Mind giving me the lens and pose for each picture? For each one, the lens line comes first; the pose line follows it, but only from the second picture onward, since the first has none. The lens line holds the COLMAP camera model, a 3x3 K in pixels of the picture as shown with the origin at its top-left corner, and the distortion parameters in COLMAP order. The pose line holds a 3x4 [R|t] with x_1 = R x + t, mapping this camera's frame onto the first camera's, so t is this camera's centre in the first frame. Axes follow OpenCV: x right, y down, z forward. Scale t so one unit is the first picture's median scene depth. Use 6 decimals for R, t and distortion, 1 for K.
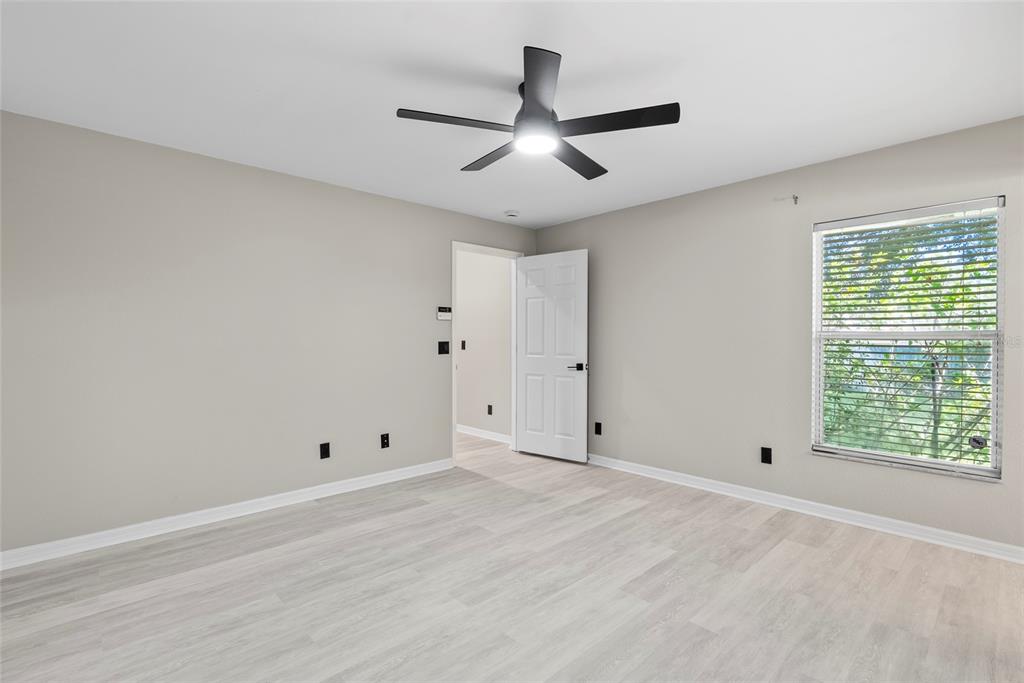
lens RADIAL K [[469.2, 0, 511.3], [0, 469.2, 343.2], [0, 0, 1]] dist [0.000423, 0.000034]
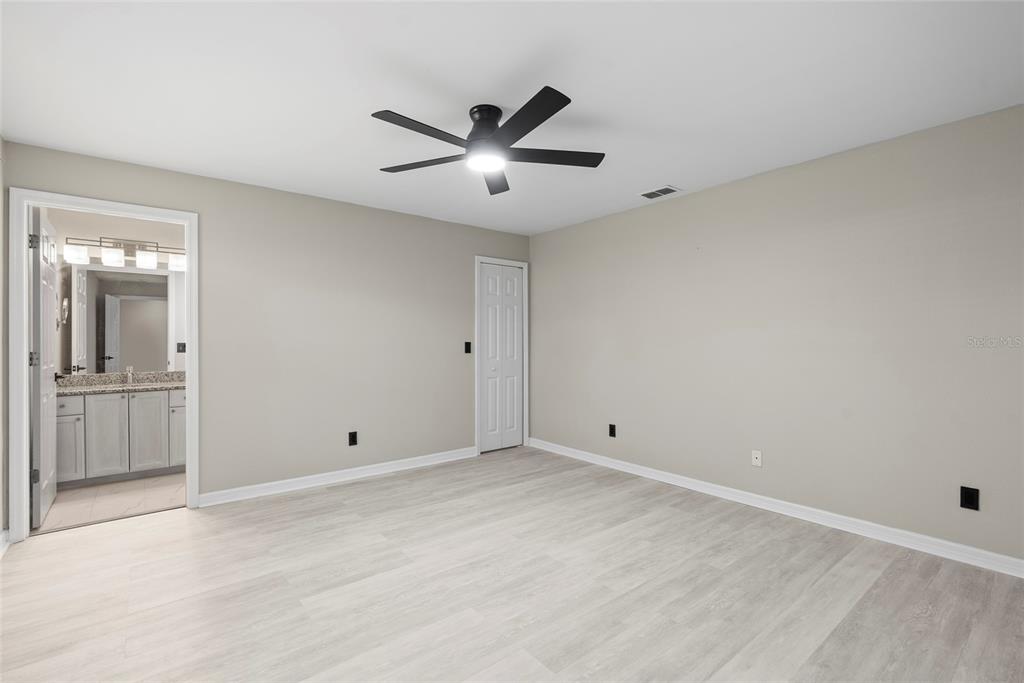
lens RADIAL K [[469.2, 0, 512.2], [0, 469.2, 339.7], [0, 0, 1]] dist [0.000423, 0.000034]
pose [[-0.997502, 0.000145, 0.070632, -0.079544], [0.000104, 1.000000, -0.000584, -0.009351], [-0.070632, -0.000575, -0.997502, 1.998198]]
